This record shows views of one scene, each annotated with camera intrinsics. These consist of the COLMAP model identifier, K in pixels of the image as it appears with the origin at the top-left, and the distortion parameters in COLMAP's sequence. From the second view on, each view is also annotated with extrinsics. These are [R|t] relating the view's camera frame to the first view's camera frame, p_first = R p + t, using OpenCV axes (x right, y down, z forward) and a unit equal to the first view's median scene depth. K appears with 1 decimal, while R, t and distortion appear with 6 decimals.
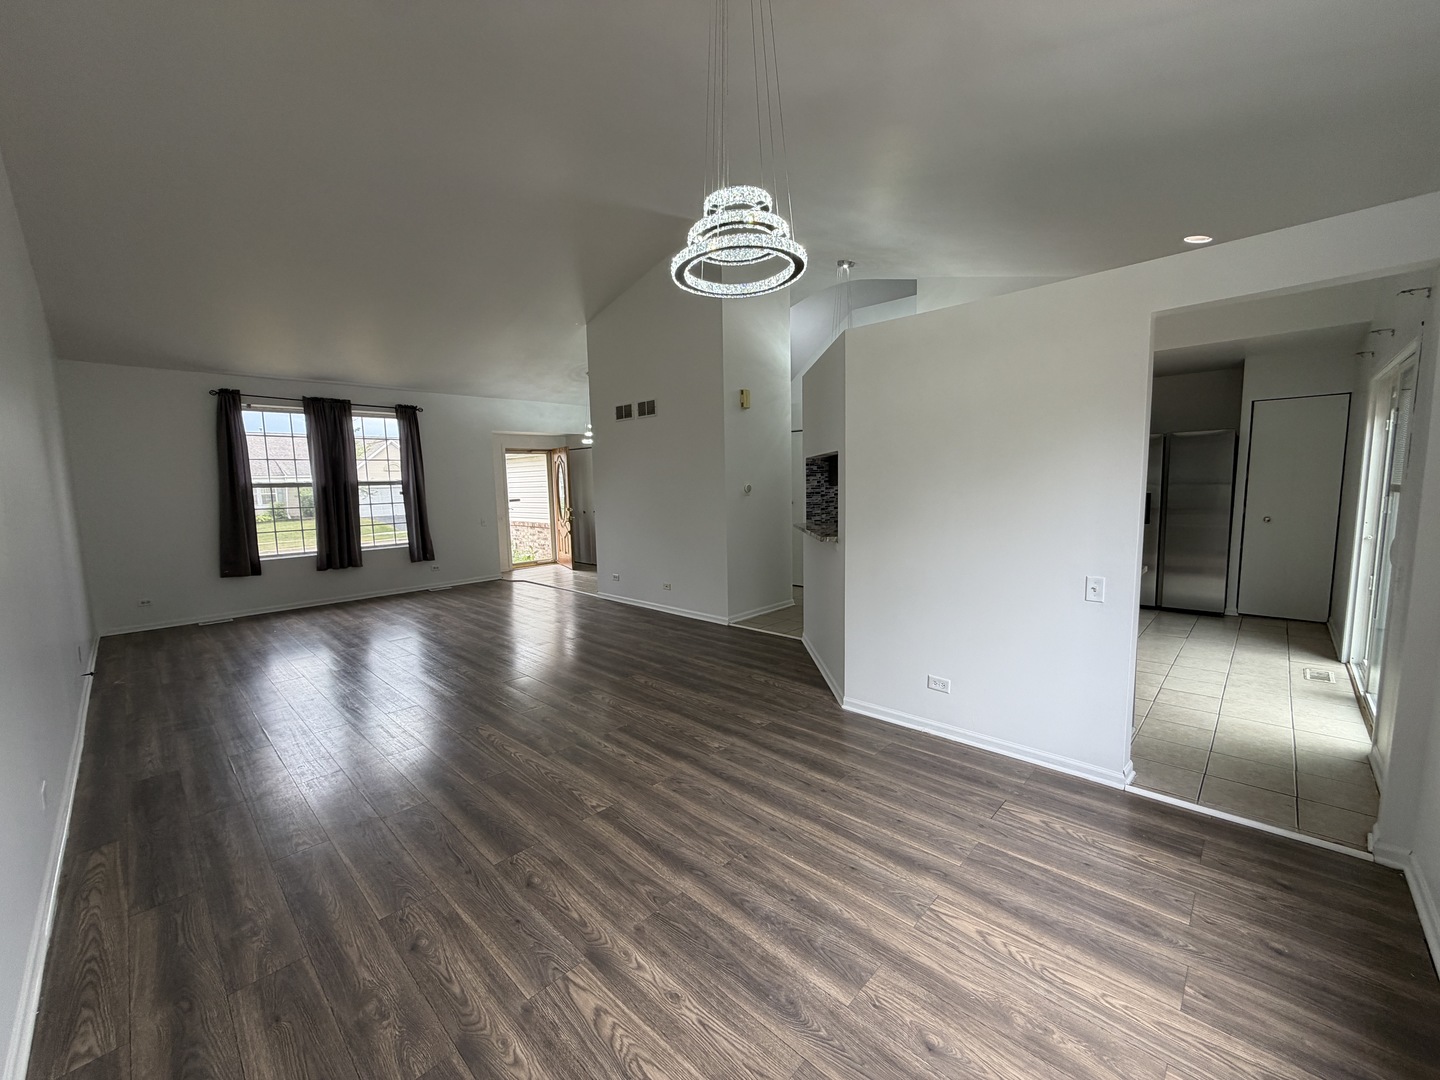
lens RADIAL K [[574.1, 0, 715.9], [0, 574.1, 540.3], [0, 0, 1]] dist [-0.000382, 0.000312]
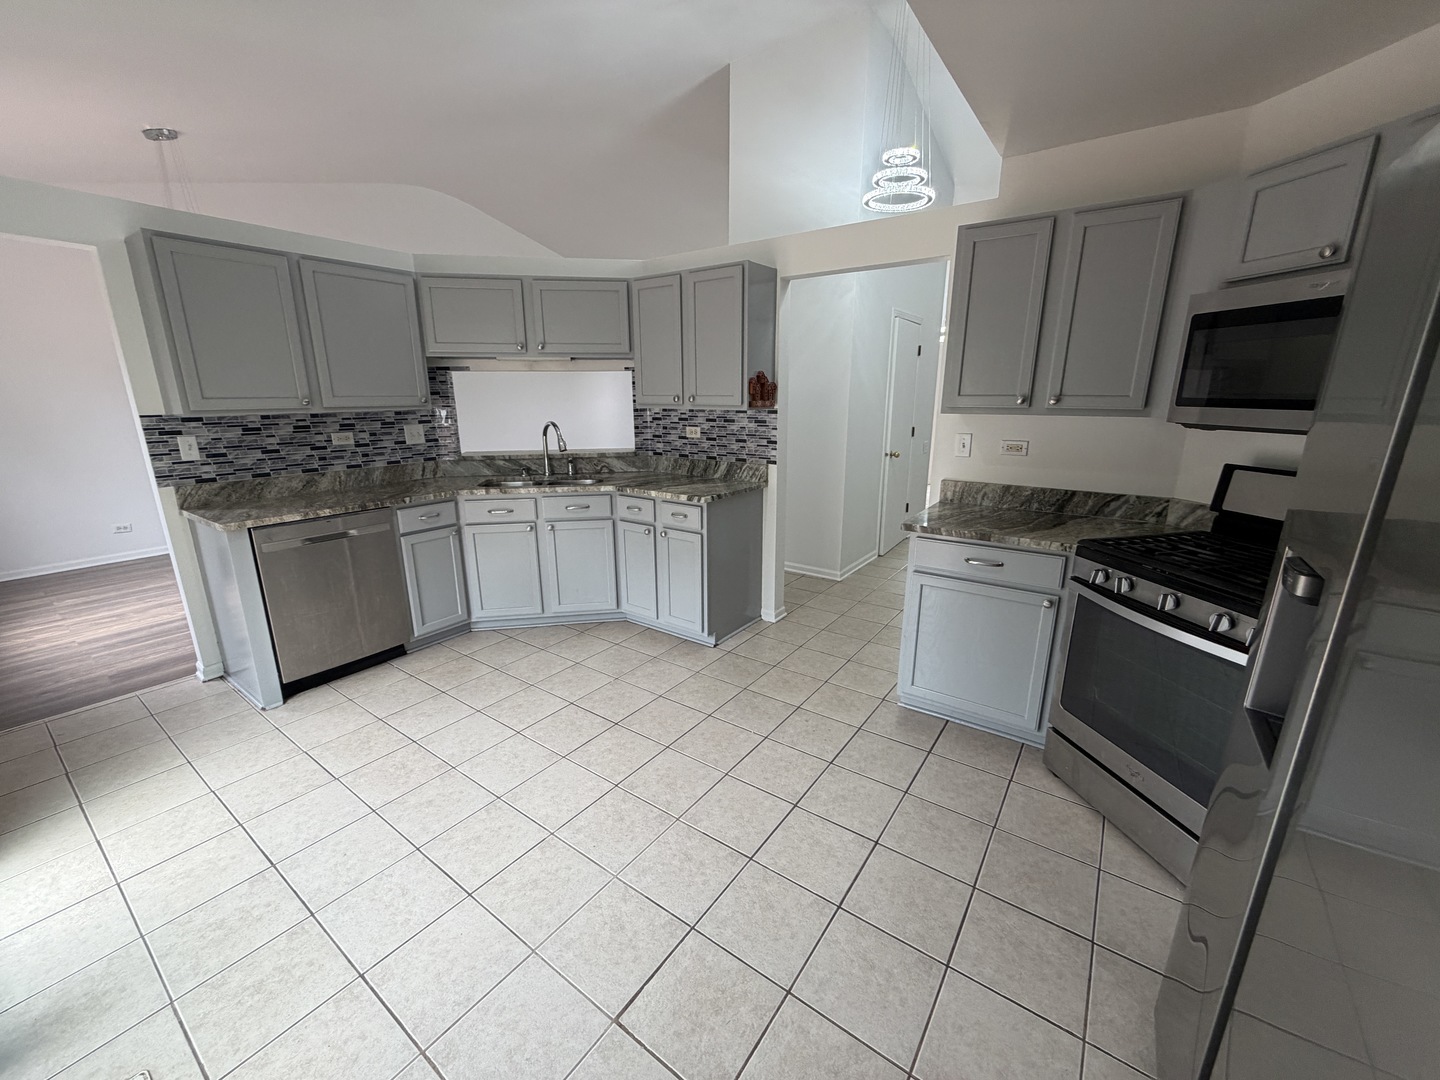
lens RADIAL K [[574.1, 0, 715.9], [0, 574.1, 540.3], [0, 0, 1]] dist [-0.000382, 0.000312]
pose [[0.144629, 0.271453, -0.951523, 1.030187], [-0.099925, 0.960724, 0.258890, -0.134088], [0.984427, 0.057638, 0.166074, 0.985480]]
